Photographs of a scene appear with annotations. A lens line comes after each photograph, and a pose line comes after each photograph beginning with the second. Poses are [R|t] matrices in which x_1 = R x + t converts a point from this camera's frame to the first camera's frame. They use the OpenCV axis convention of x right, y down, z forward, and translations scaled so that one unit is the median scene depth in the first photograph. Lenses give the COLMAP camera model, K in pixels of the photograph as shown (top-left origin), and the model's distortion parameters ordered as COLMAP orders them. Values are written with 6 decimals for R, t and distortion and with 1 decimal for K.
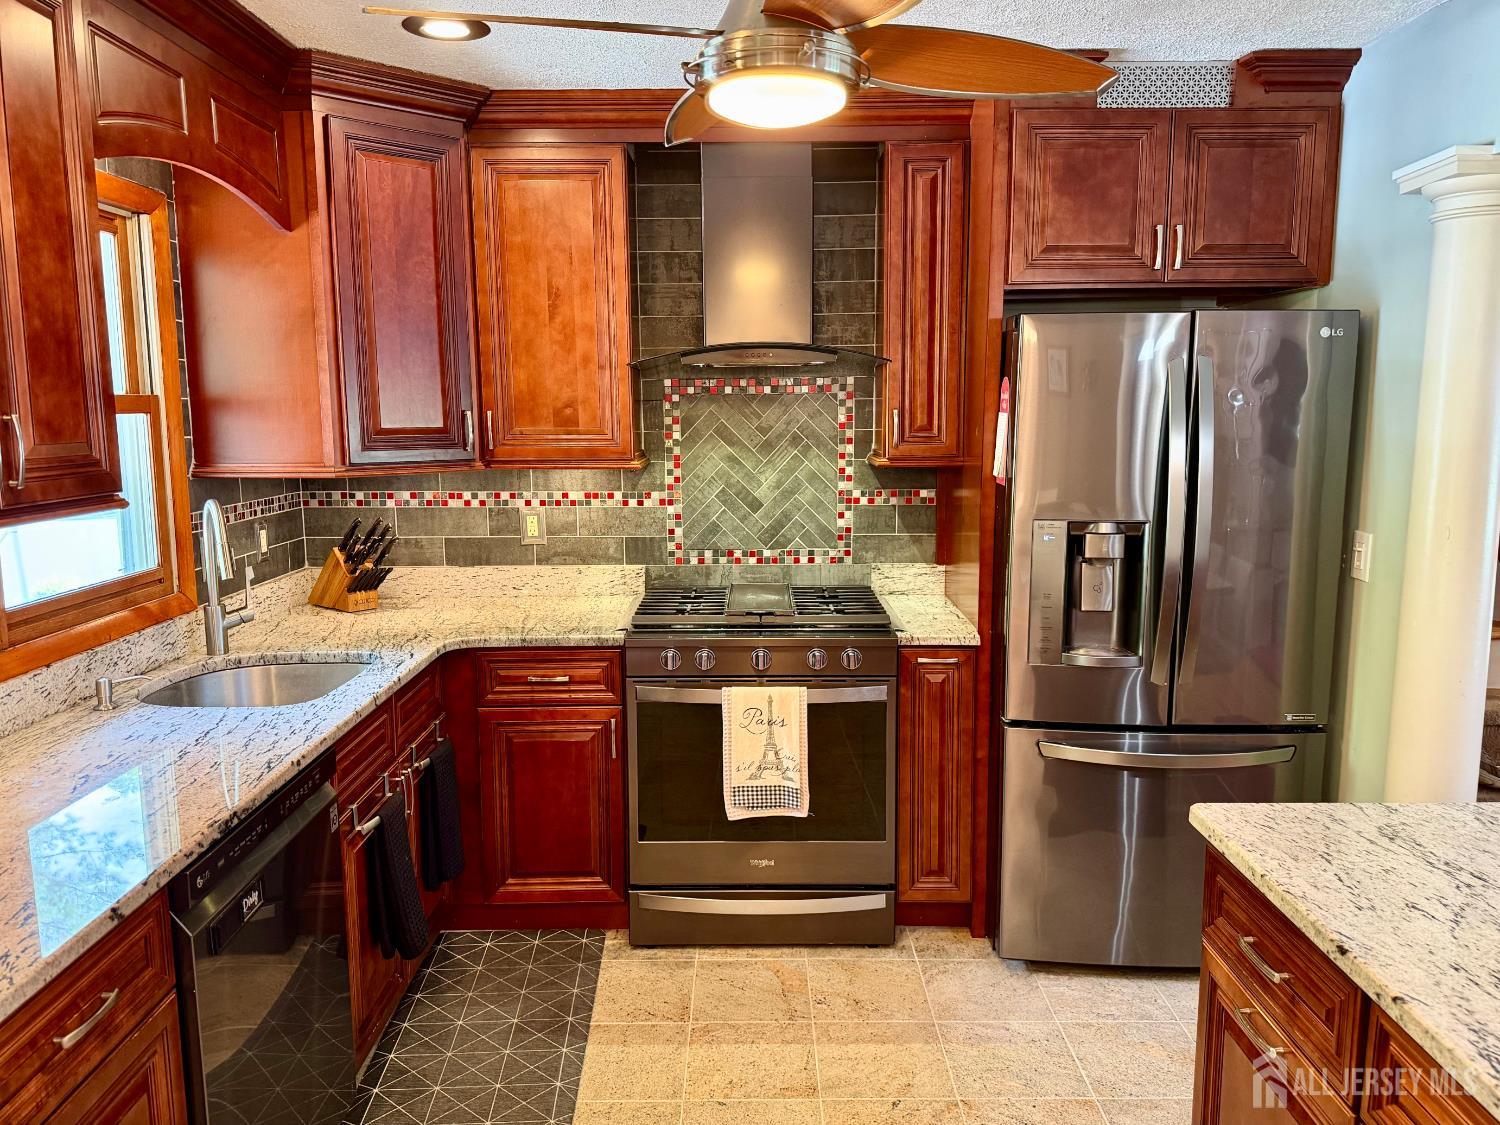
lens RADIAL K [[1064.4, 0, 728.5], [0, 1064.4, 559.3], [0, 0, 1]] dist [0.103081, -0.119284]
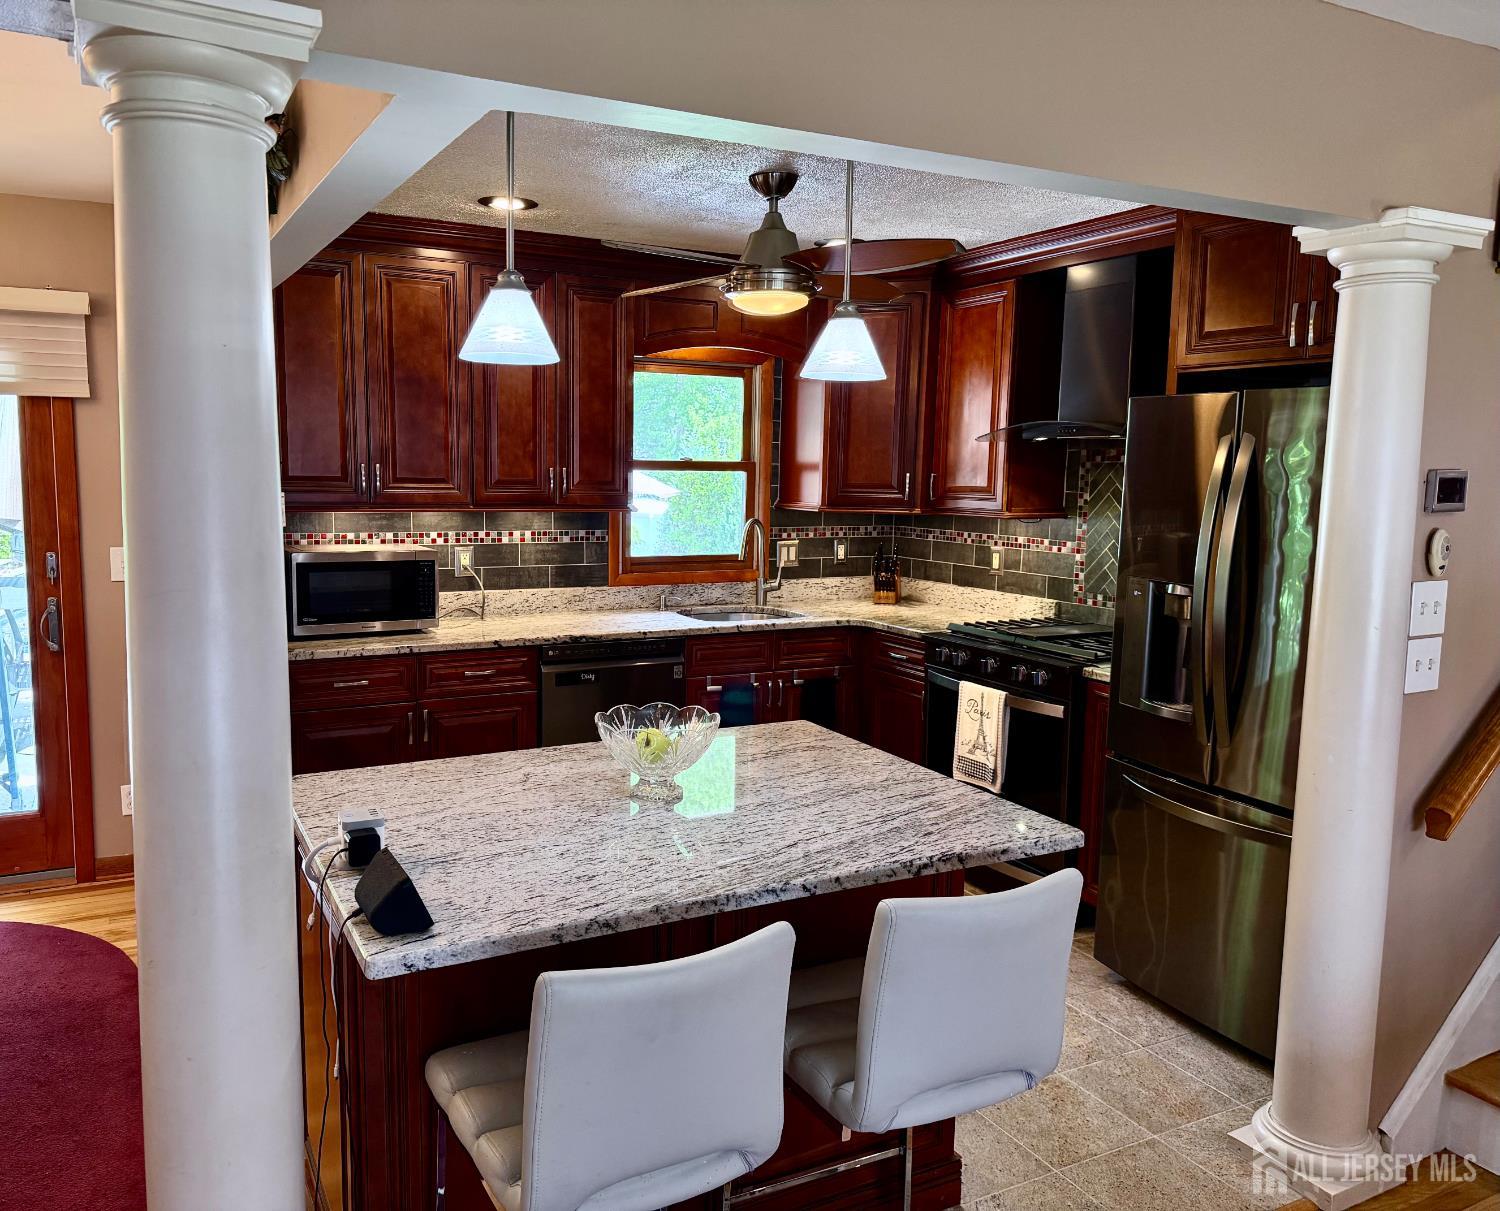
lens RADIAL K [[1172.6, 0, 750.0], [0, 1172.6, 605.5], [0, 0, 1]] dist [0.292137, -0.665656]
pose [[0.470319, 0.118857, -0.874456, 1.148792], [-0.142648, 0.988097, 0.057581, -0.020924], [0.870891, 0.097658, 0.481676, 0.036745]]
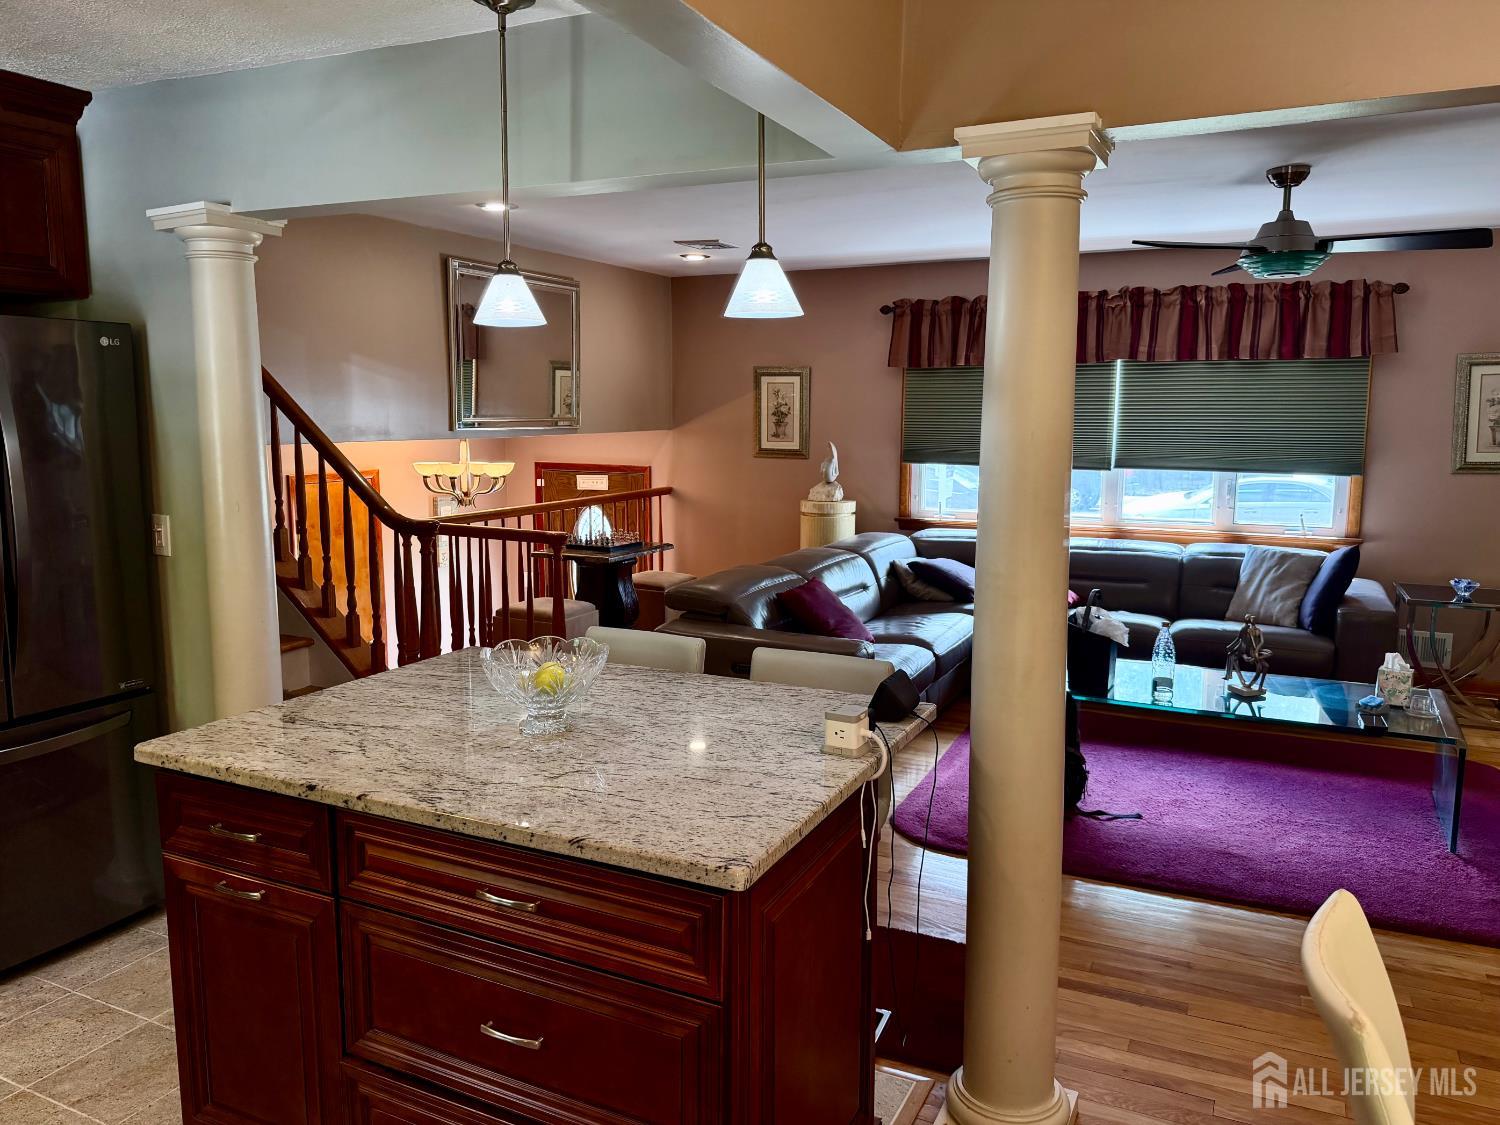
lens RADIAL K [[1064.4, 0, 728.5], [0, 1064.4, 559.3], [0, 0, 1]] dist [0.103081, -0.119284]
pose [[0.440004, -0.118400, 0.890156, -0.187199], [0.121357, 0.990016, 0.071696, 0.012557], [-0.889758, 0.076480, 0.449980, -0.065160]]
